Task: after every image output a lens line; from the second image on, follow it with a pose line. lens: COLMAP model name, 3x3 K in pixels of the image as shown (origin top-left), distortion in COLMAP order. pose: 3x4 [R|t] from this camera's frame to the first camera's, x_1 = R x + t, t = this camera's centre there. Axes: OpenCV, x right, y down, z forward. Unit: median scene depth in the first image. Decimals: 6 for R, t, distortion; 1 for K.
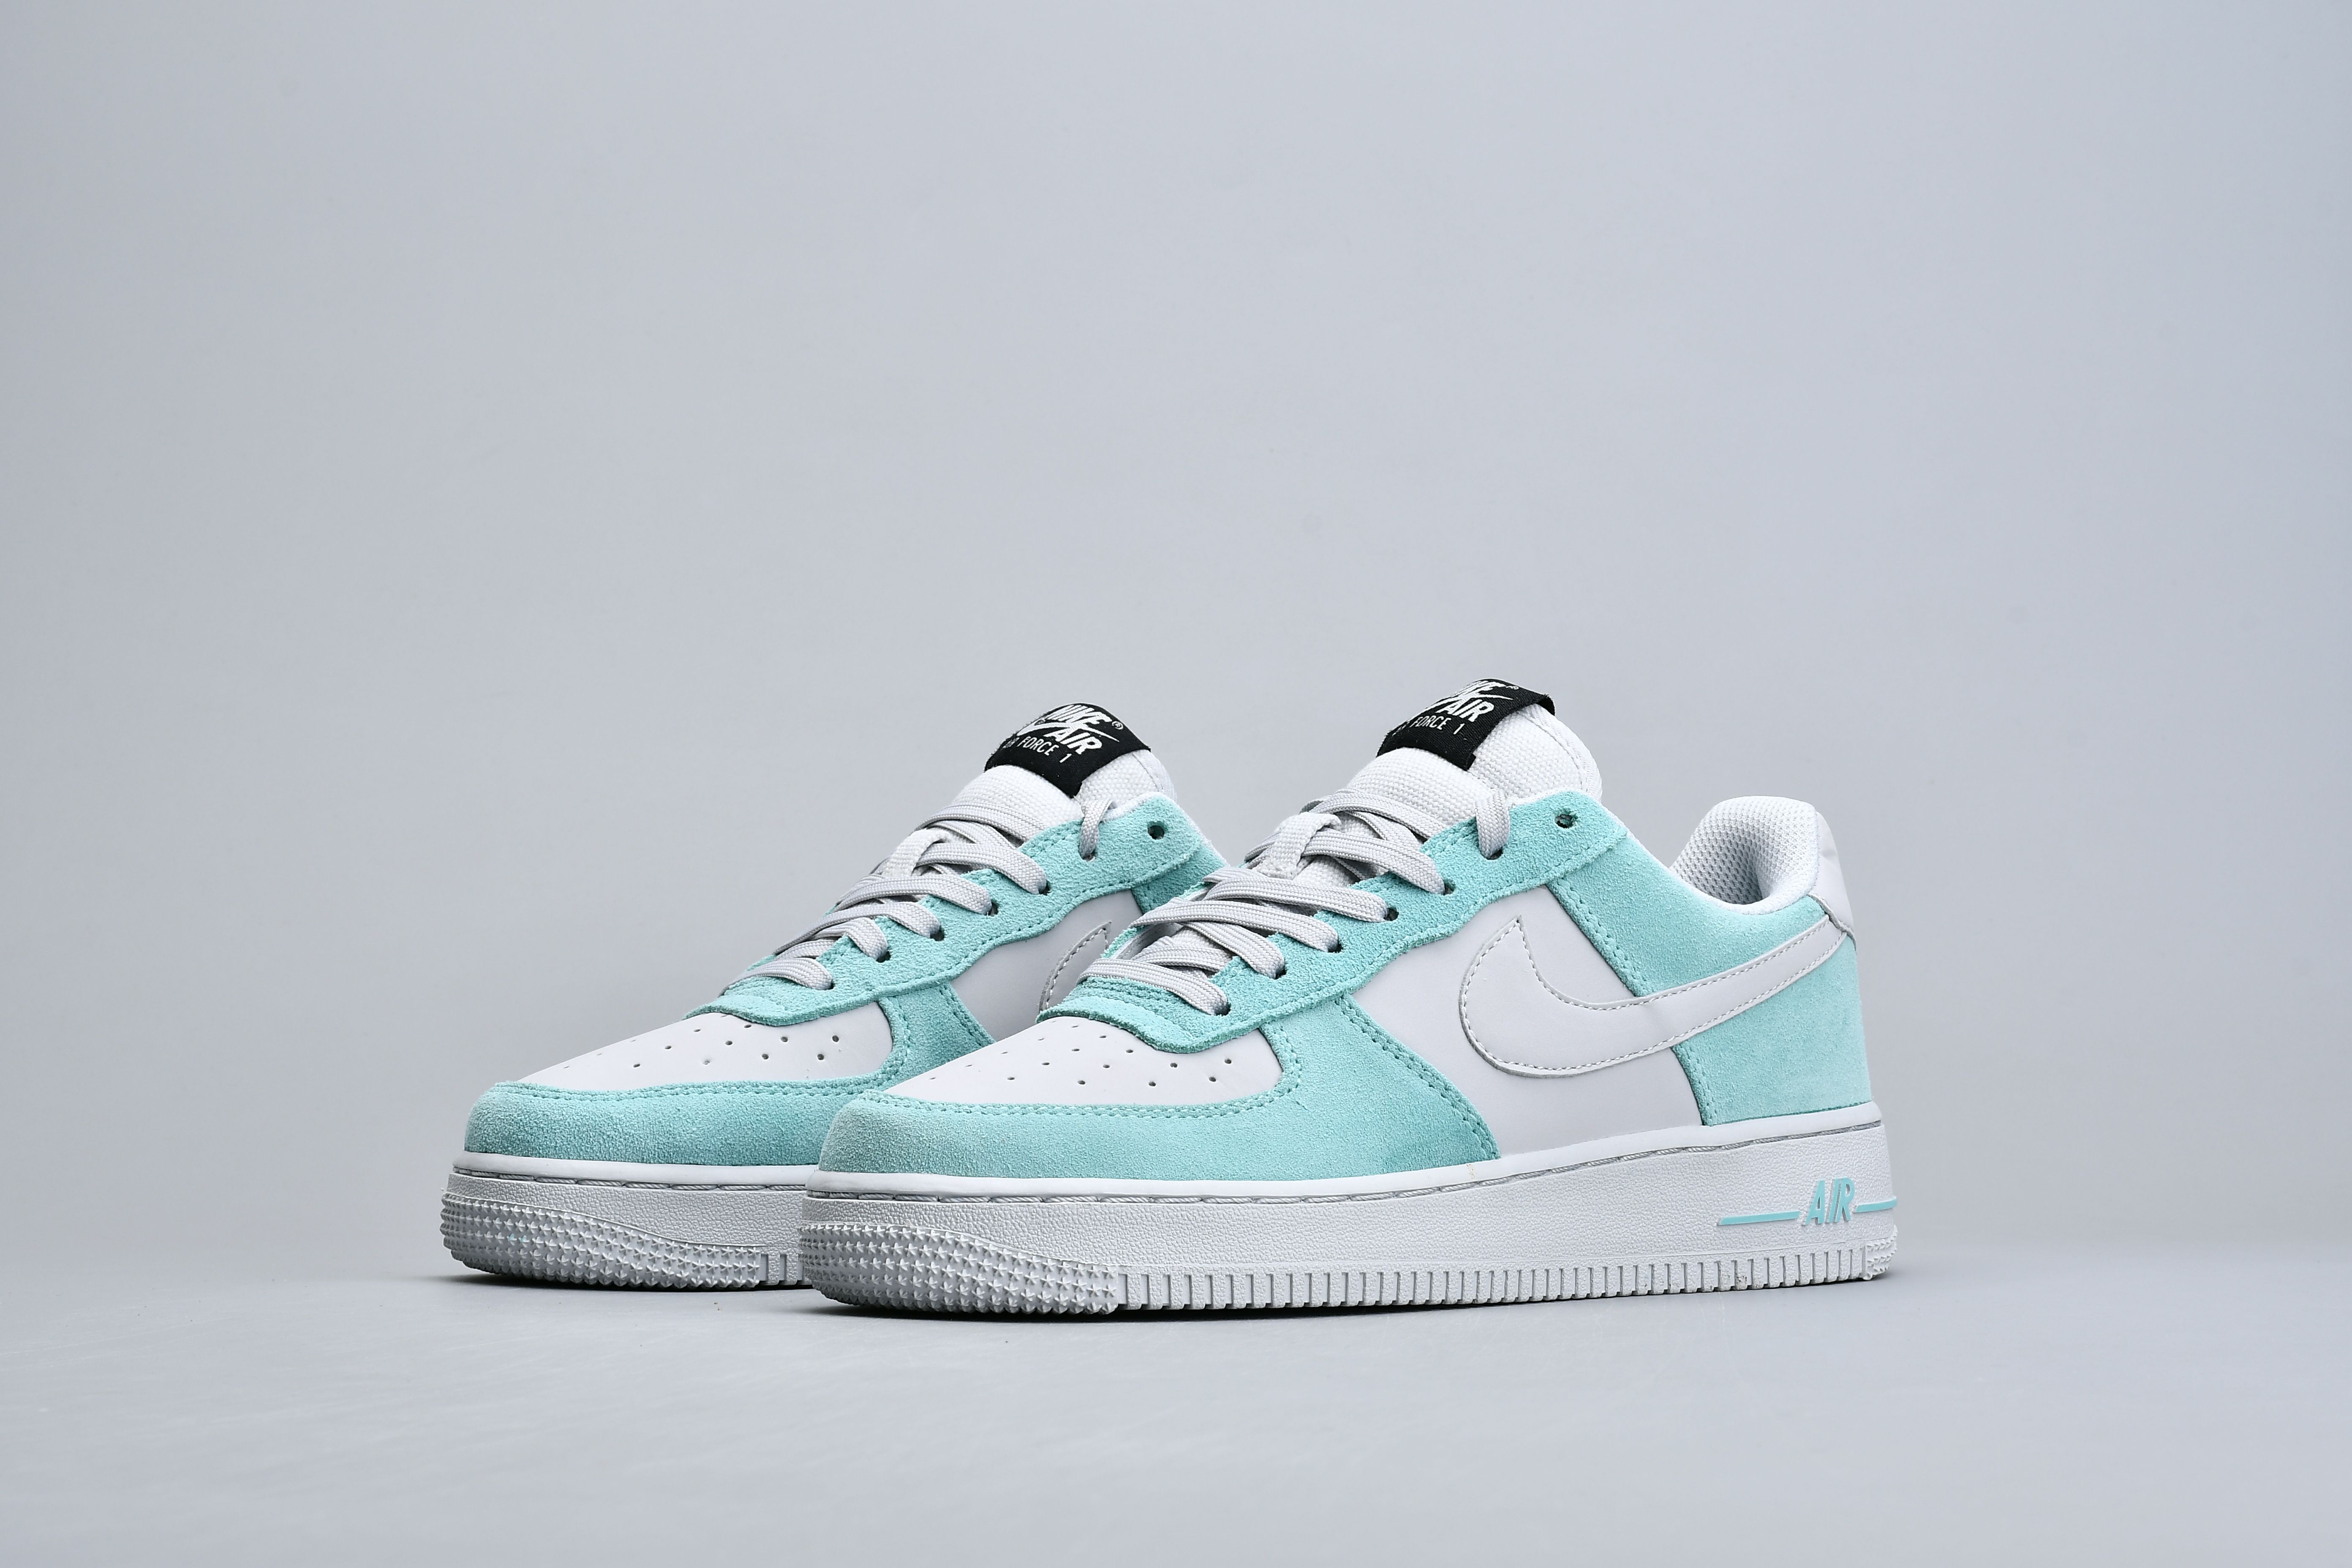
lens RADIAL K [[5319.4, 0, 1179.2], [0, 5319.4, 786.2], [0, 0, 1]] dist [0.089038, 0.000000]
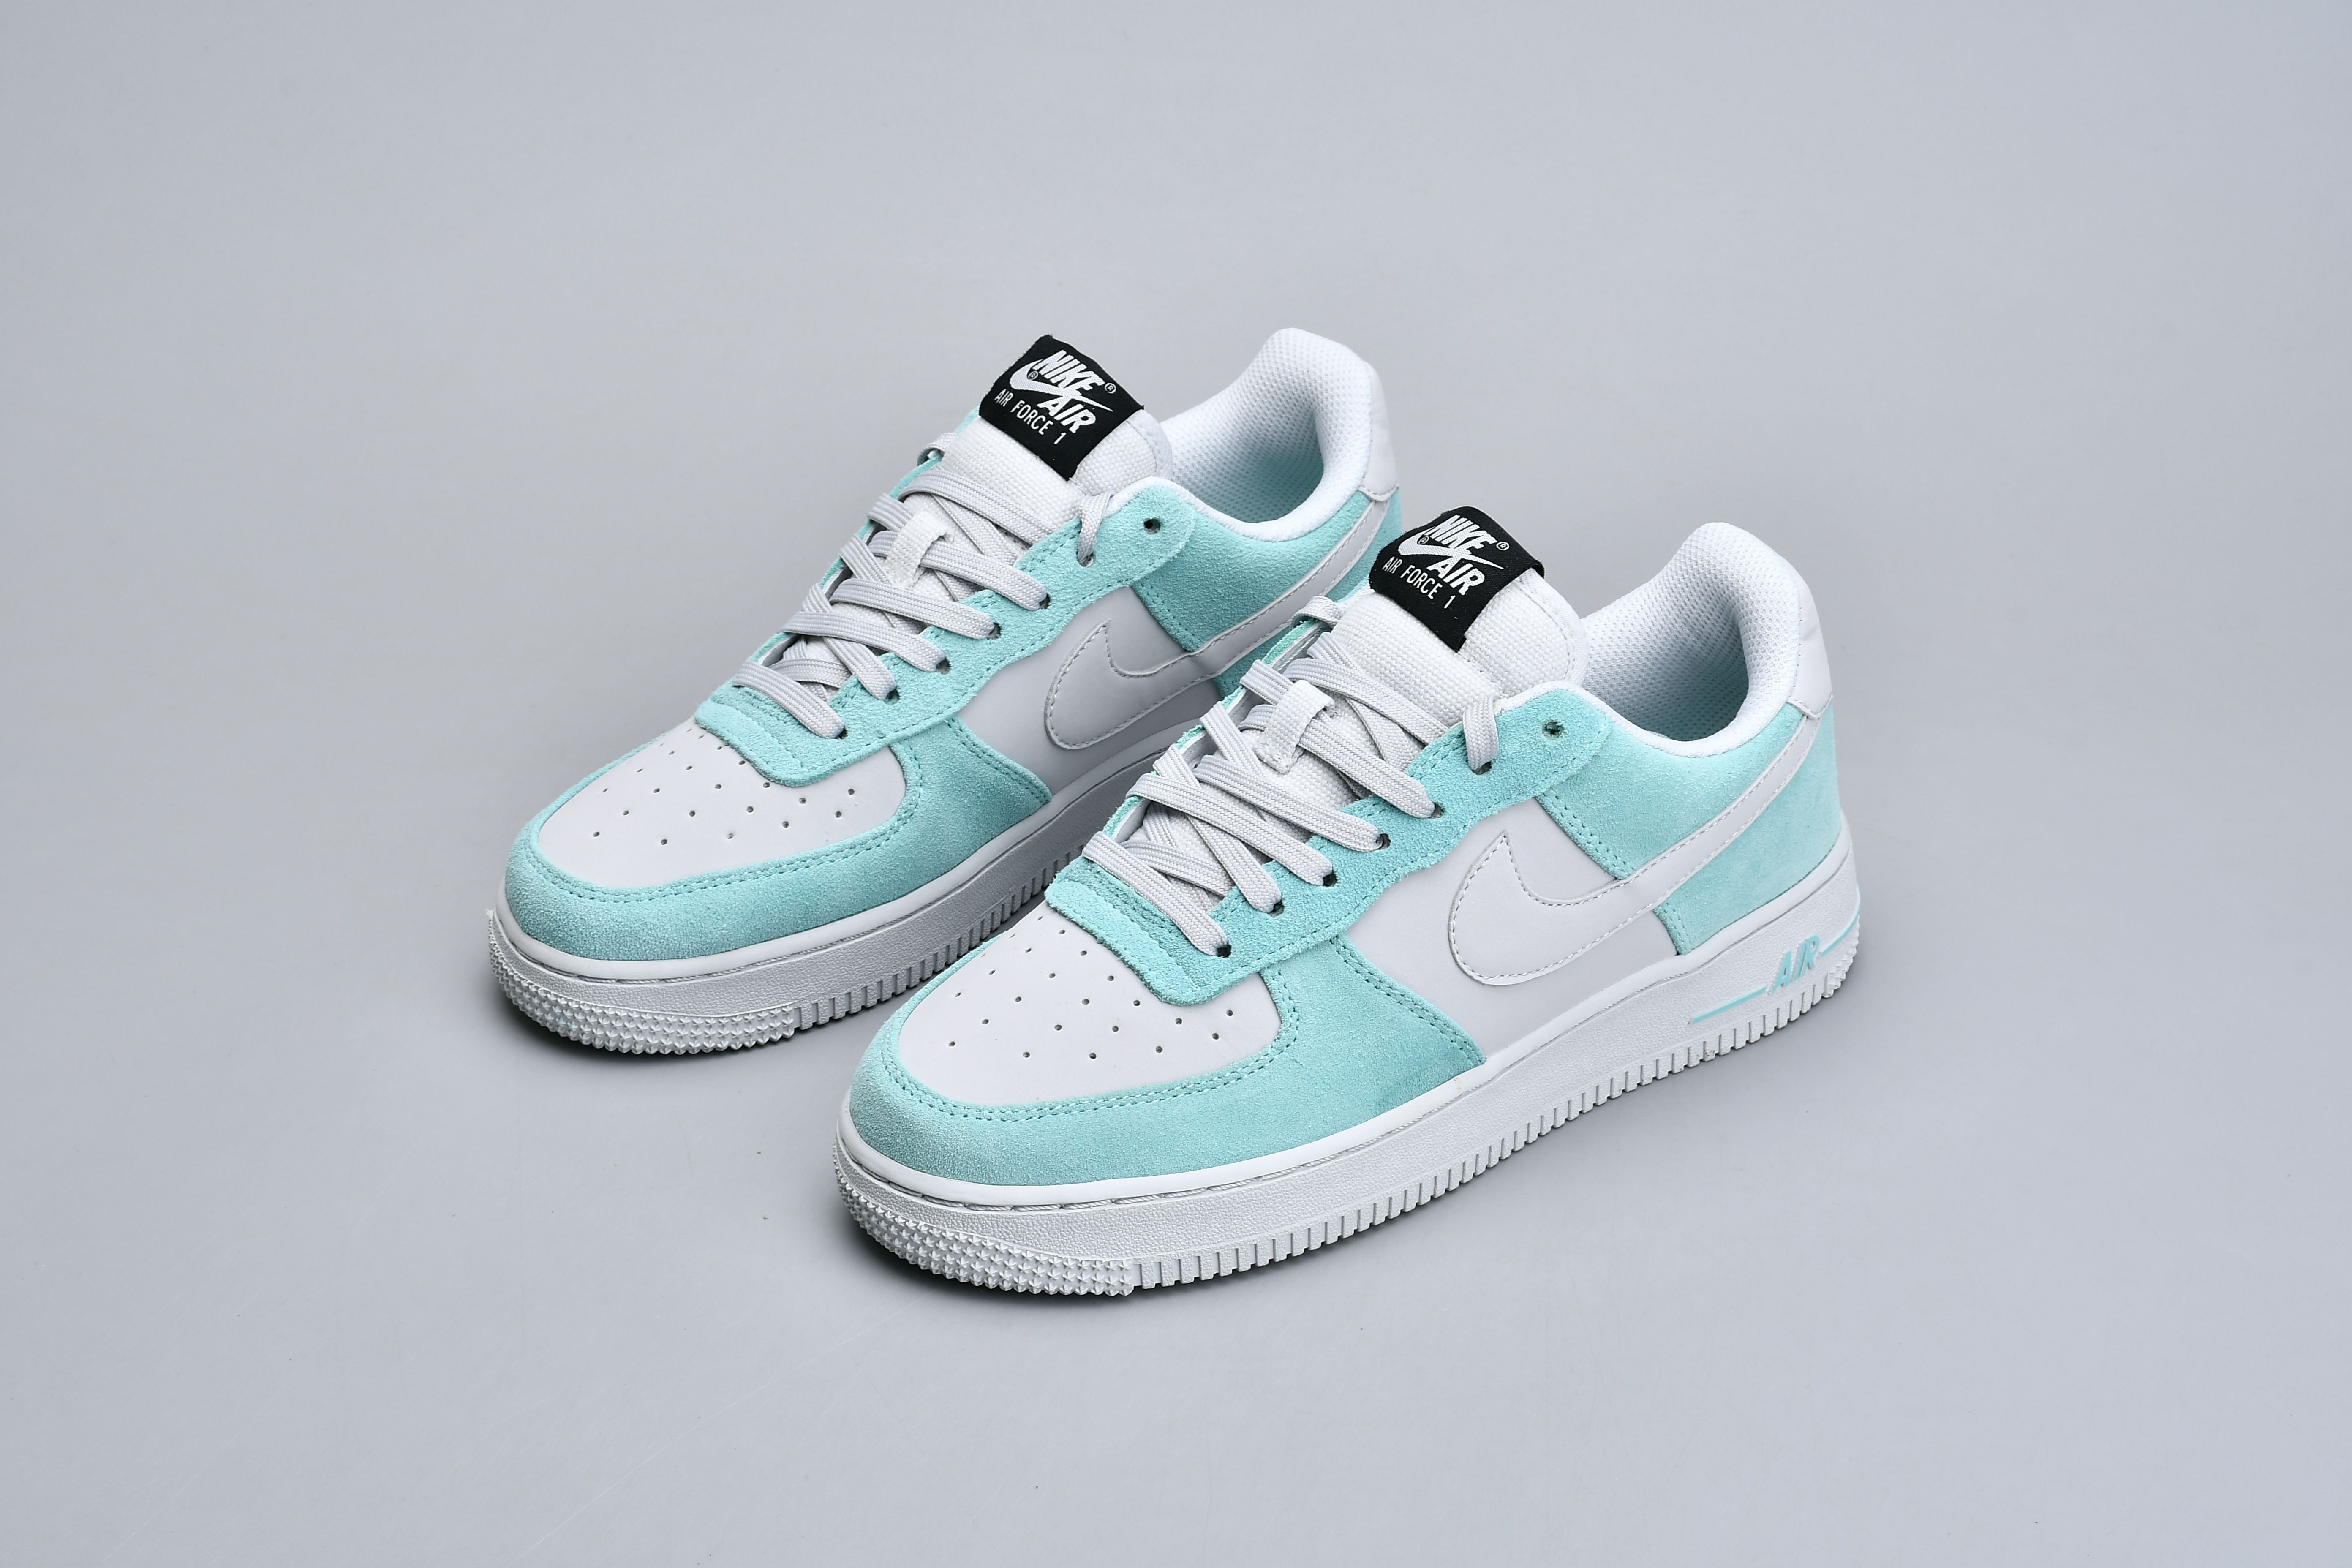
lens RADIAL K [[5319.4, 0, 1173.4], [0, 5319.4, 786.4], [0, 0, 1]] dist [0.089038, 0.000000]
pose [[0.999763, -0.021187, -0.005032, 0.004133], [0.020596, 0.844932, 0.534478, -0.536019], [-0.007072, -0.534454, 0.845168, 0.123464]]
